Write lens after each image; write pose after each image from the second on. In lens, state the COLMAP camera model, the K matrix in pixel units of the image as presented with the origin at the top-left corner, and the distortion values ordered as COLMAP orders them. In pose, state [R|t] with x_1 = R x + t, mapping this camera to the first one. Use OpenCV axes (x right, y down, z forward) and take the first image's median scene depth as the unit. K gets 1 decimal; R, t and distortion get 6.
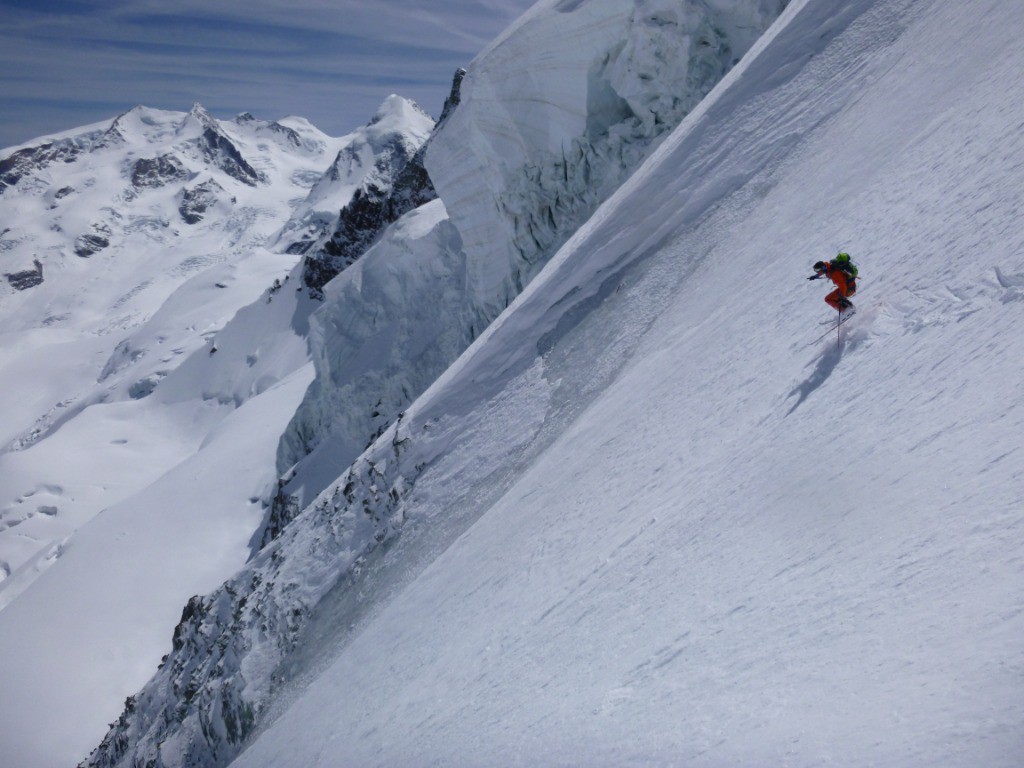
lens RADIAL K [[764.0, 0, 510.8], [0, 764.0, 385.5], [0, 0, 1]] dist [-0.027917, 0.012342]
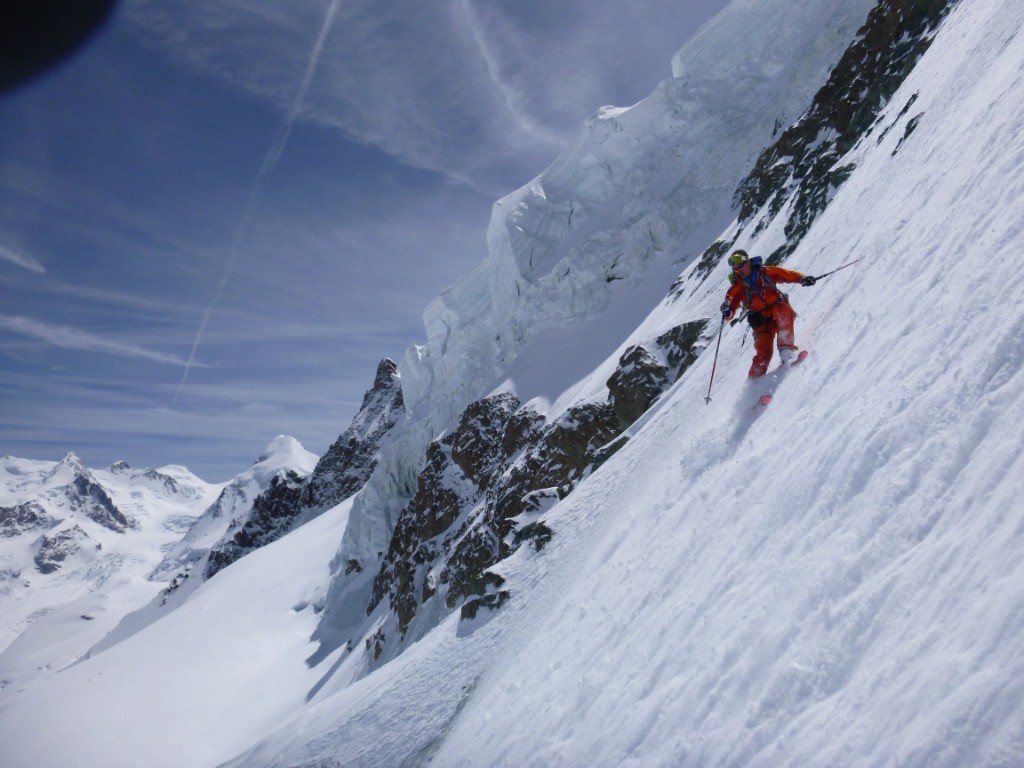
lens RADIAL K [[764.0, 0, 510.2], [0, 764.0, 383.4], [0, 0, 1]] dist [-0.027917, 0.012342]
pose [[0.986449, -0.013135, 0.163542, -0.411604], [0.083112, 0.899438, -0.429072, 0.468476], [-0.141460, 0.436850, 0.888342, 0.356705]]
